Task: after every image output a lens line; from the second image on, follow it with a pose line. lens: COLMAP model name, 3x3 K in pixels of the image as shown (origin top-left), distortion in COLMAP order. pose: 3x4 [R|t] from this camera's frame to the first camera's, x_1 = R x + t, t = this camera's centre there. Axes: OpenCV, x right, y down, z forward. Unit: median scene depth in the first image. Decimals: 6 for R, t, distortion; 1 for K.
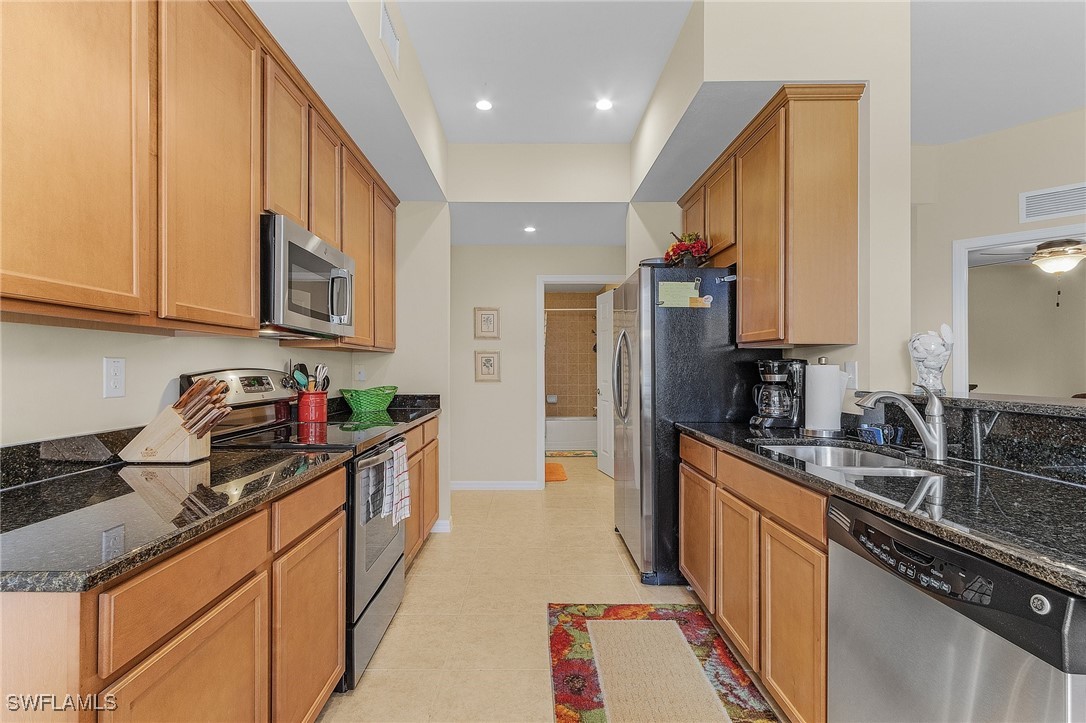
lens RADIAL K [[495.2, 0, 529.7], [0, 495.2, 364.5], [0, 0, 1]] dist [0.001800, 0.000201]
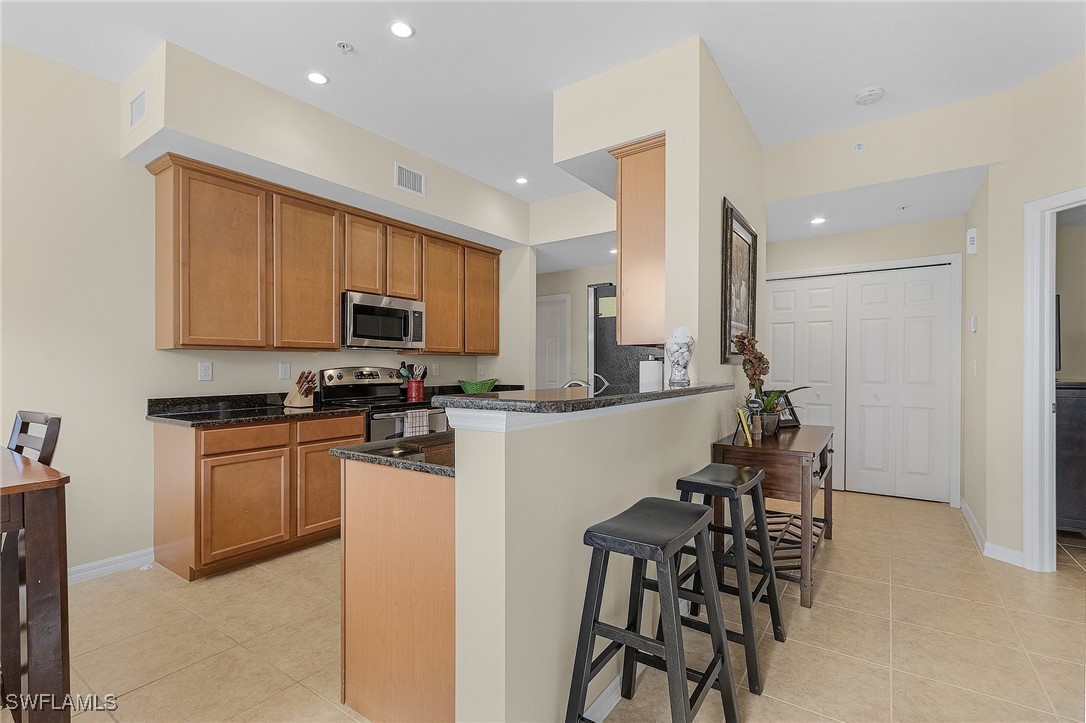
lens RADIAL K [[495.2, 0, 529.7], [0, 495.2, 364.5], [0, 0, 1]] dist [0.001800, 0.000201]
pose [[0.818388, -0.008186, -0.574608, 0.923260], [0.009913, 0.999951, -0.000126, 0.004720], [0.574581, -0.005593, 0.818428, -0.171480]]
